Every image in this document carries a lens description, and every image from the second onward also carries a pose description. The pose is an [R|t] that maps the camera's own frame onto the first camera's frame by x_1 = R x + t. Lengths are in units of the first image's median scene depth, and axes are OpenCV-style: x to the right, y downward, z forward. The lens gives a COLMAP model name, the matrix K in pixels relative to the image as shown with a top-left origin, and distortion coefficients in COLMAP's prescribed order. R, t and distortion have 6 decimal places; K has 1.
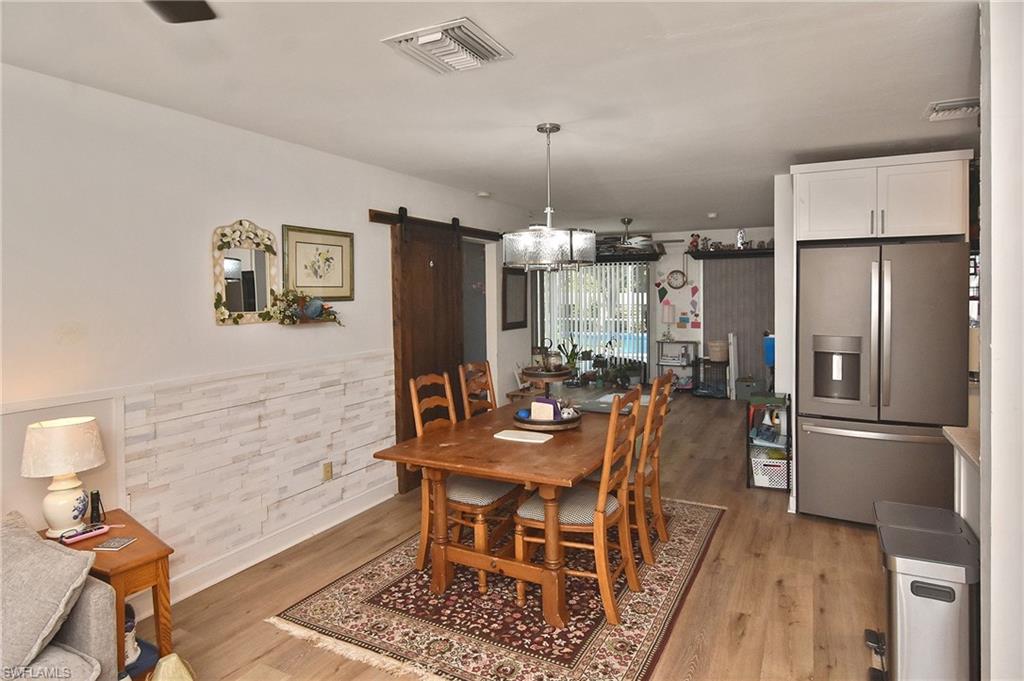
lens RADIAL K [[574.2, 0, 547.3], [0, 574.2, 303.0], [0, 0, 1]] dist [-0.000304, -0.016599]
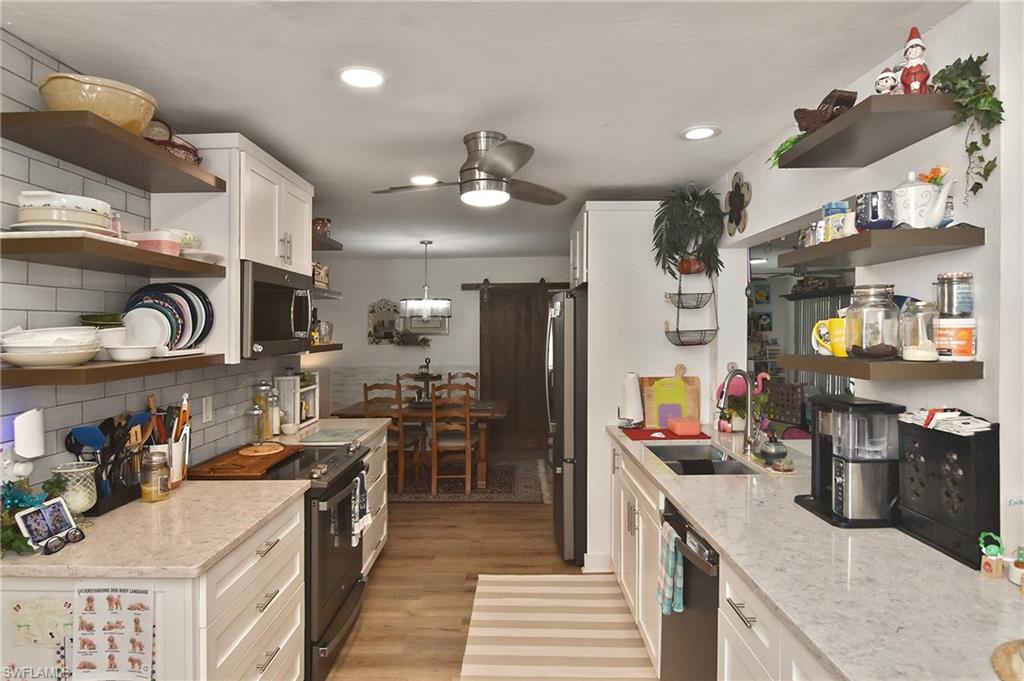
lens RADIAL K [[623.6, 0, 510.6], [0, 623.6, 325.4], [0, 0, 1]] dist [-0.001191, -0.002989]
pose [[0.417498, 0.009637, -0.908627, 1.327773], [-0.011388, 0.999921, 0.005373, -0.039840], [0.908607, 0.008104, 0.417574, 0.292636]]
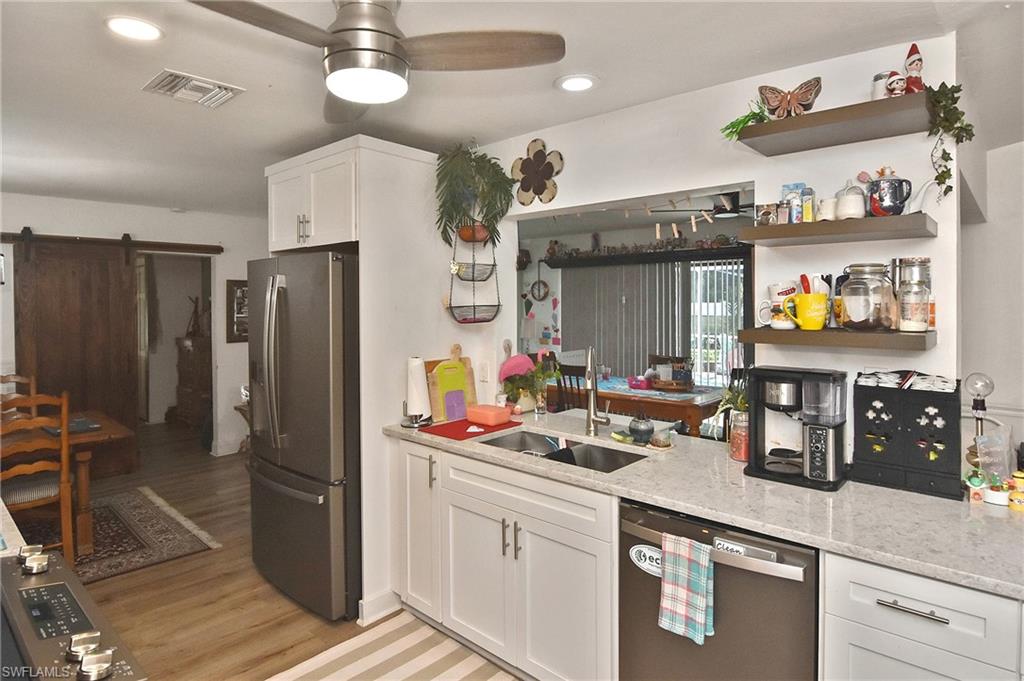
lens RADIAL K [[589.8, 0, 509.8], [0, 589.8, 304.9], [0, 0, 1]] dist [-0.000990, -0.000592]
pose [[0.960030, 0.014175, -0.279537, 0.862440], [-0.015207, 0.999883, -0.001524, -0.031233], [0.279483, 0.005714, 0.960134, 0.185607]]
